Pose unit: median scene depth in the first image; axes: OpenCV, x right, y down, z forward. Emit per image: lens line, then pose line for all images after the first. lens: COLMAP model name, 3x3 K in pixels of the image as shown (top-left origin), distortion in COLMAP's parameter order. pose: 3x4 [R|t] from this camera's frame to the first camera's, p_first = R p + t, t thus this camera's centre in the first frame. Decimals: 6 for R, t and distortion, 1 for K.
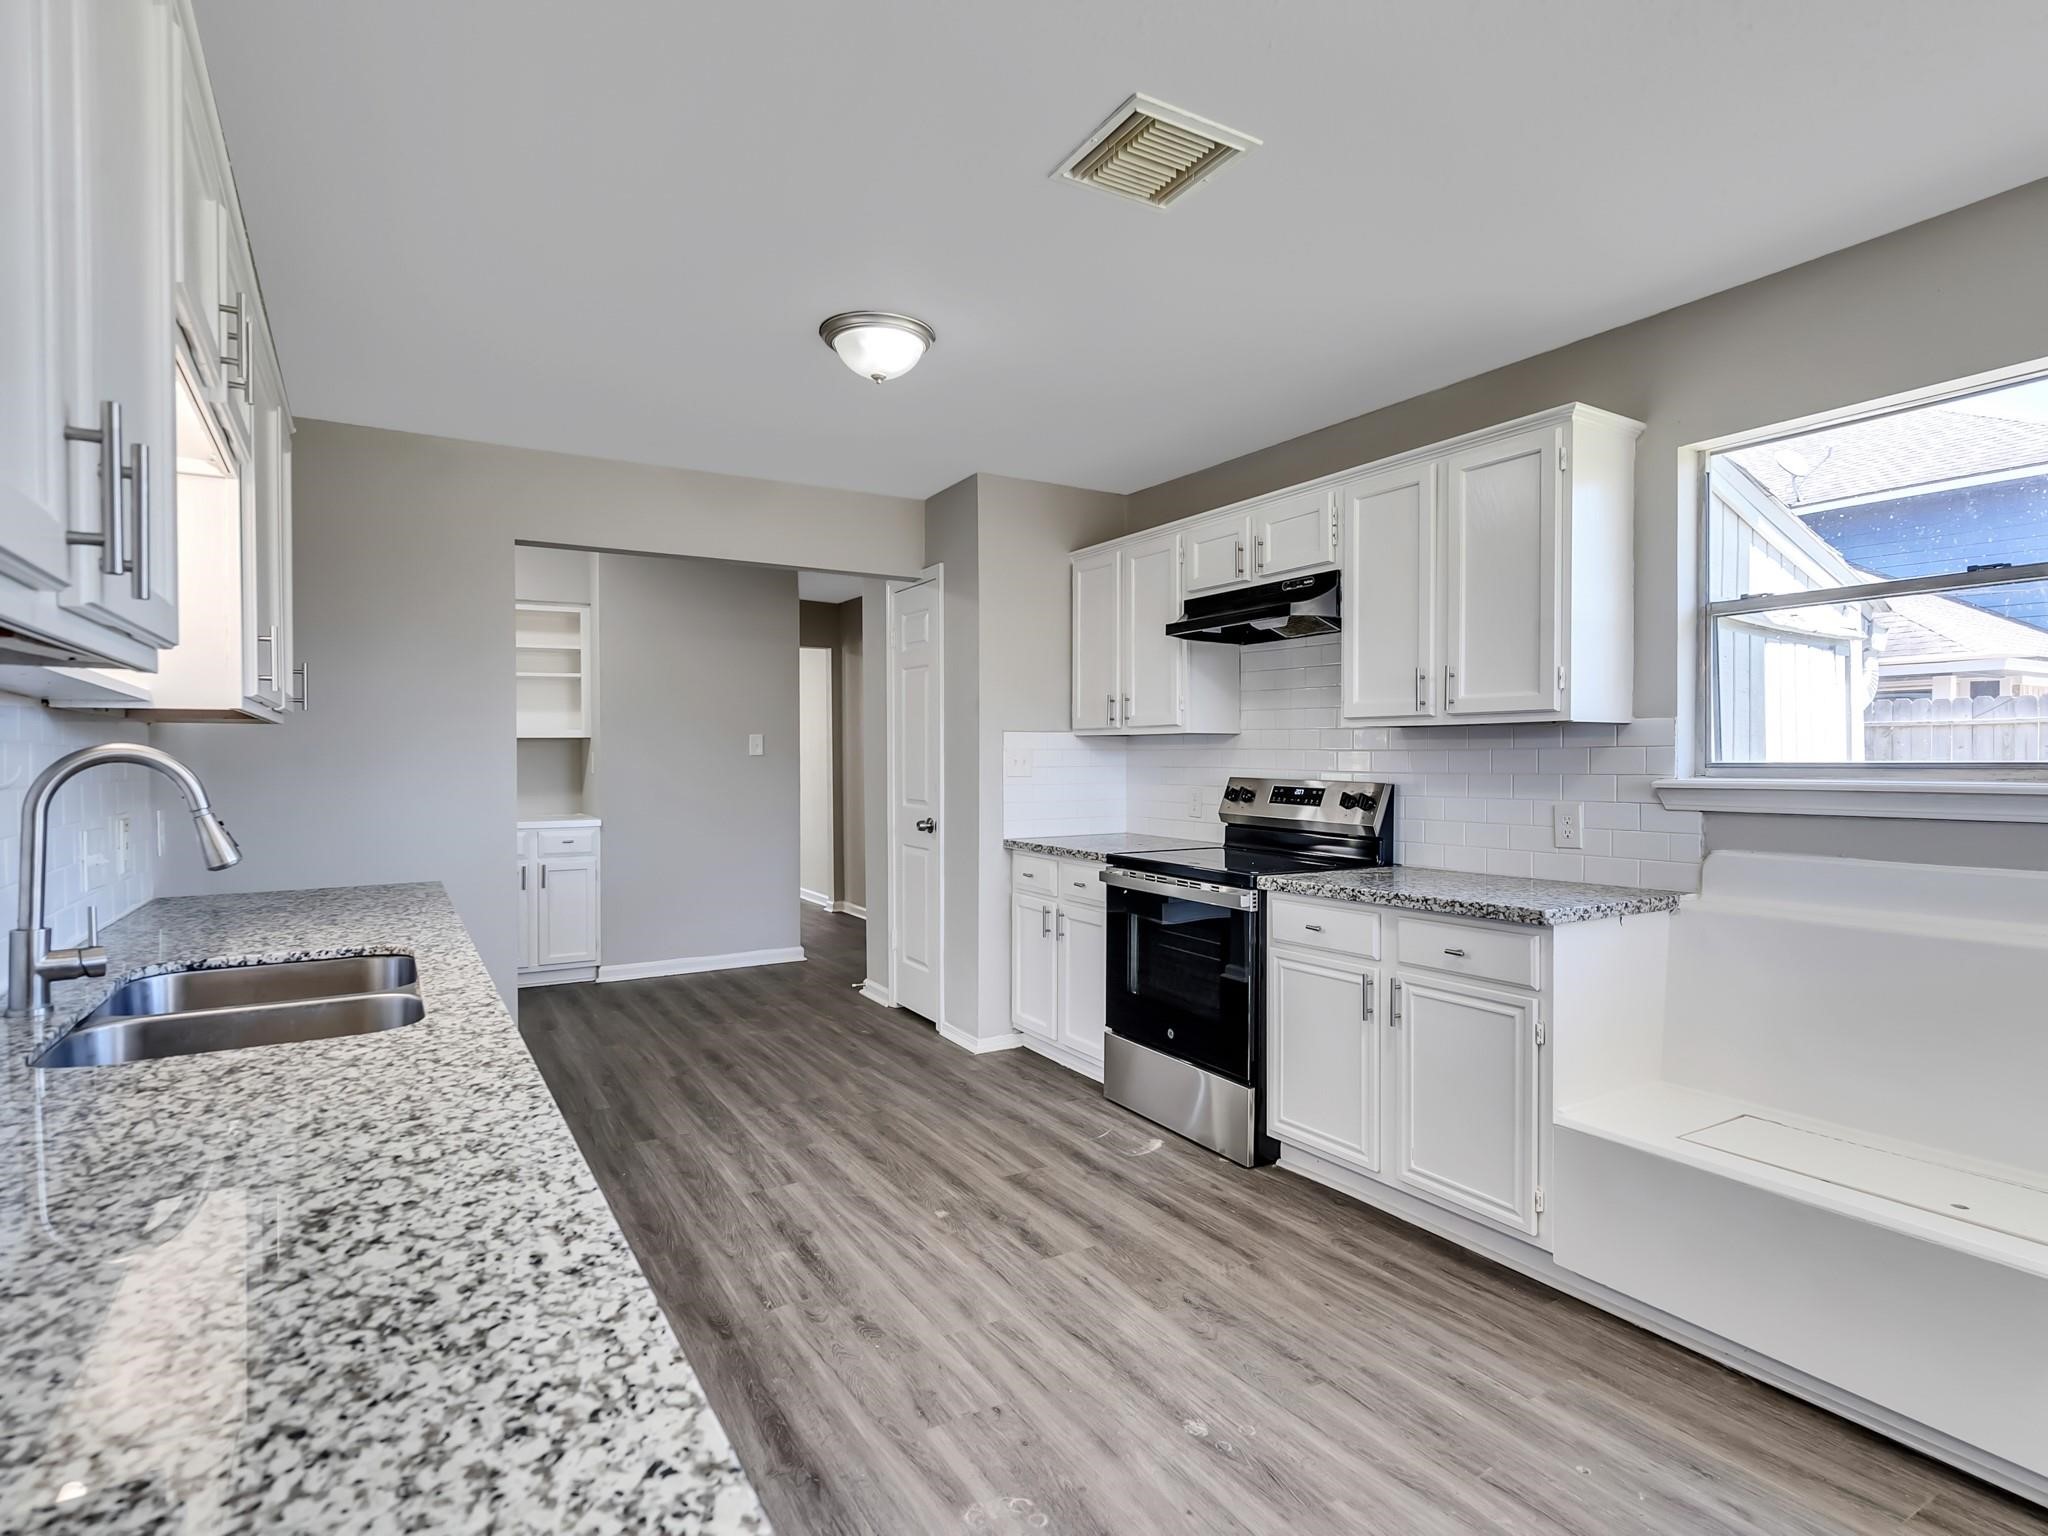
lens RADIAL K [[1046.7, 0, 1009.1], [0, 1046.7, 764.8], [0, 0, 1]] dist [-0.003760, 0.001343]
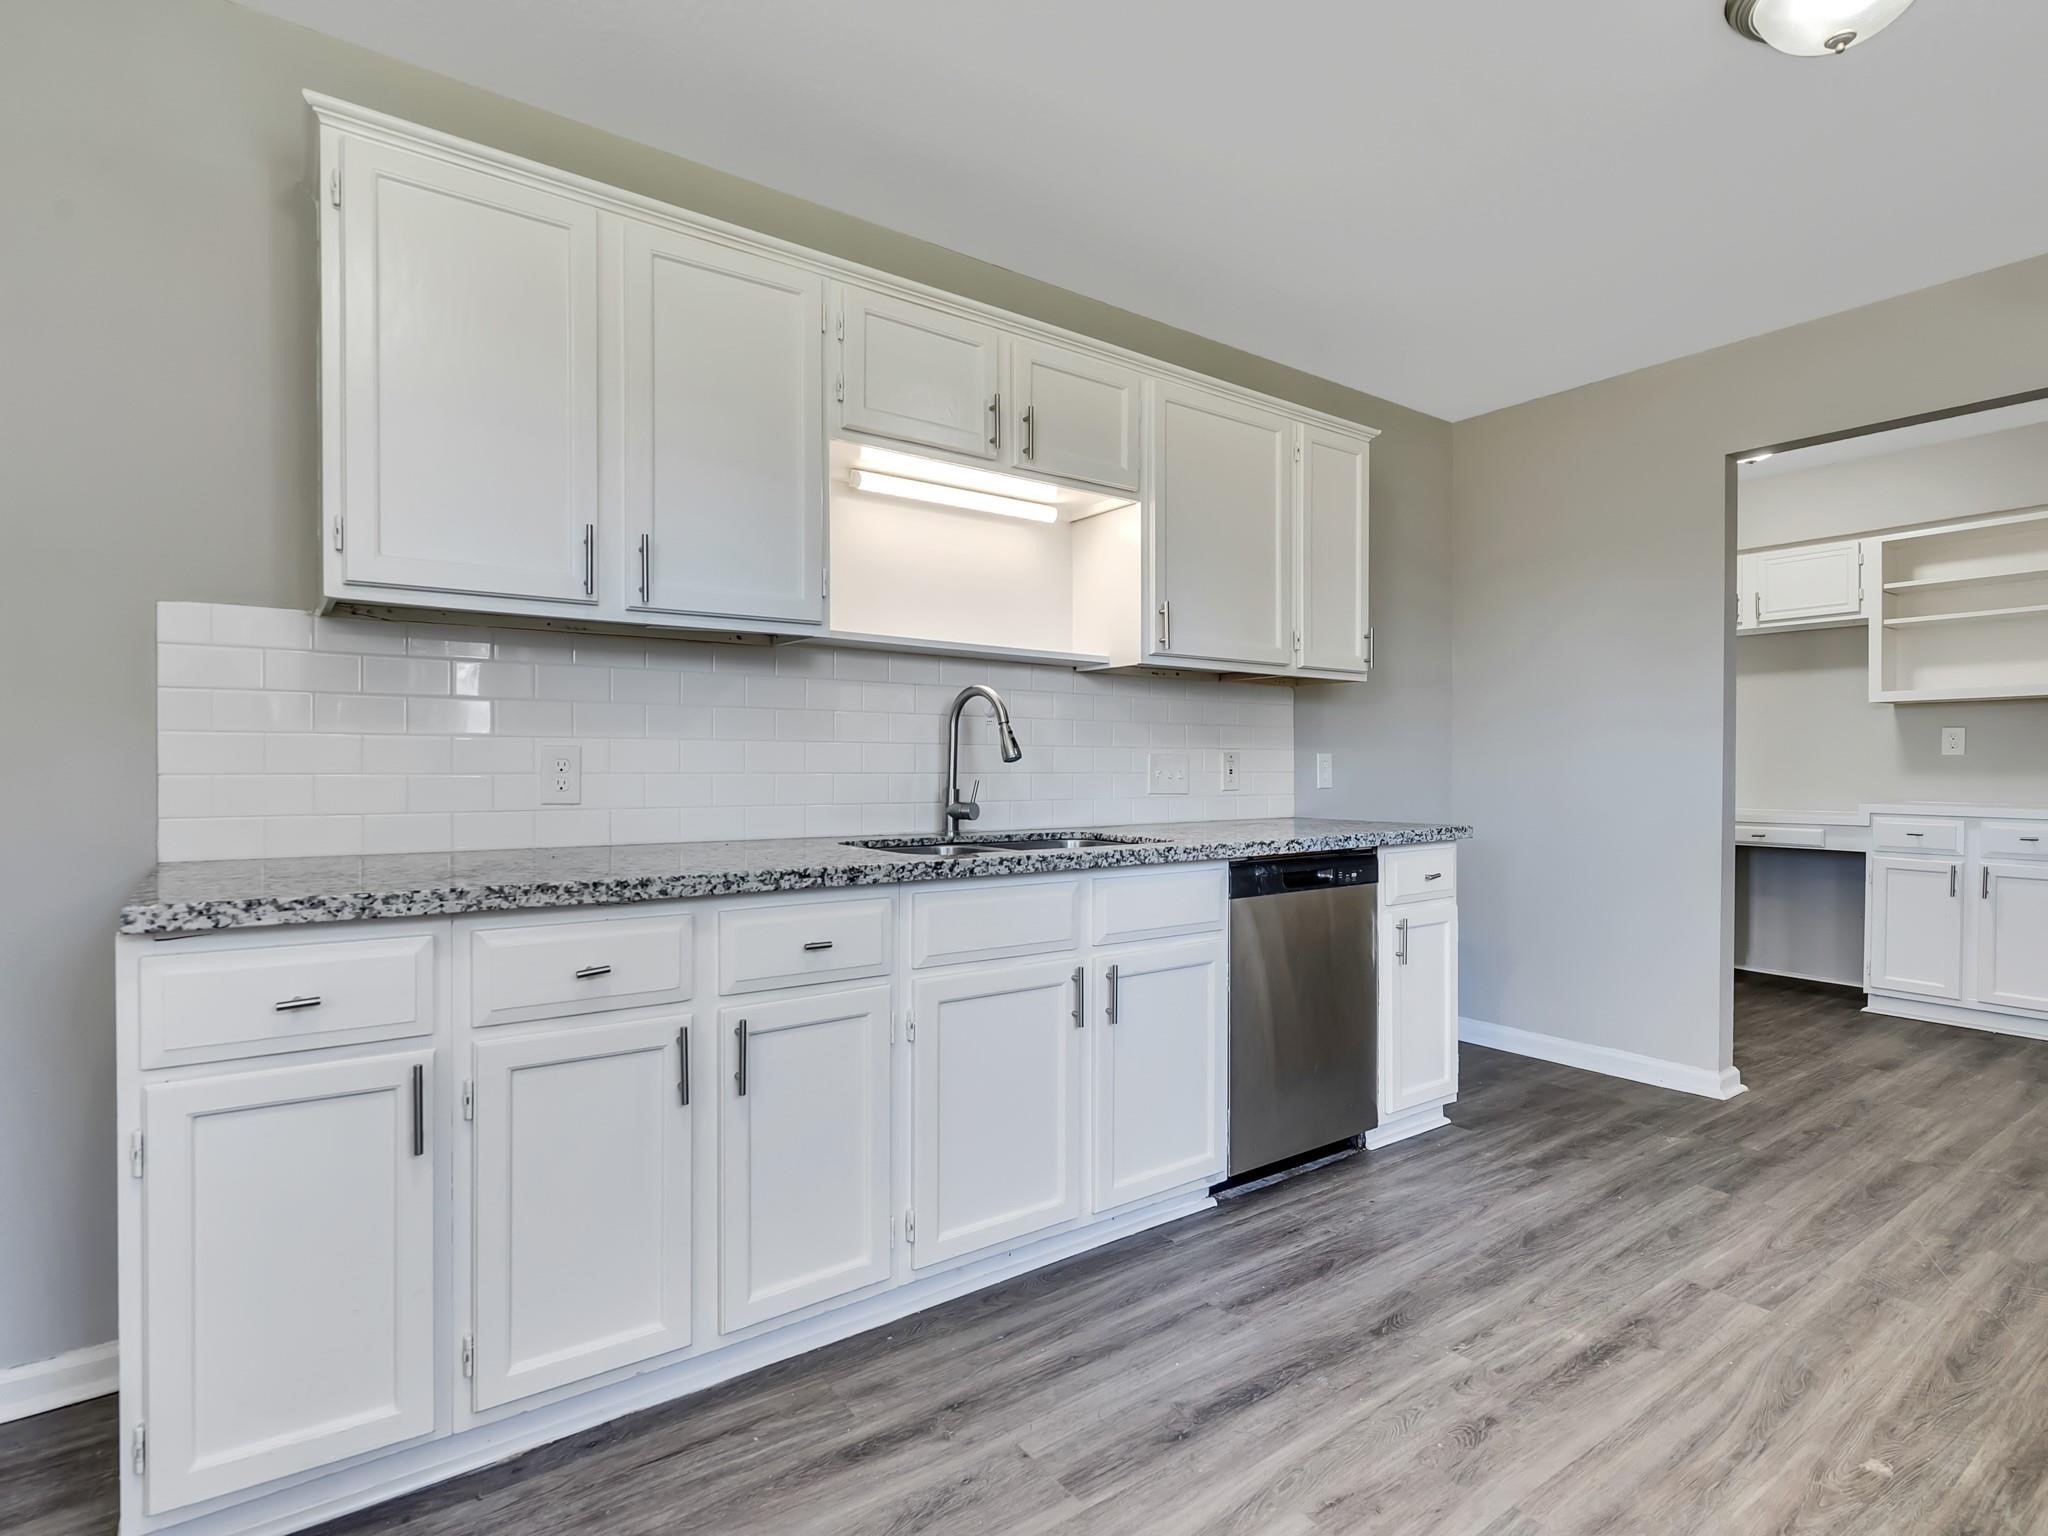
lens RADIAL K [[1046.7, 0, 1012.7], [0, 1046.7, 770.4], [0, 0, 1]] dist [-0.003760, 0.001343]
pose [[0.064784, 0.003239, -0.997894, 0.438242], [-0.010166, 0.999945, 0.002586, 0.057612], [0.997848, 0.009977, 0.064813, 0.476387]]
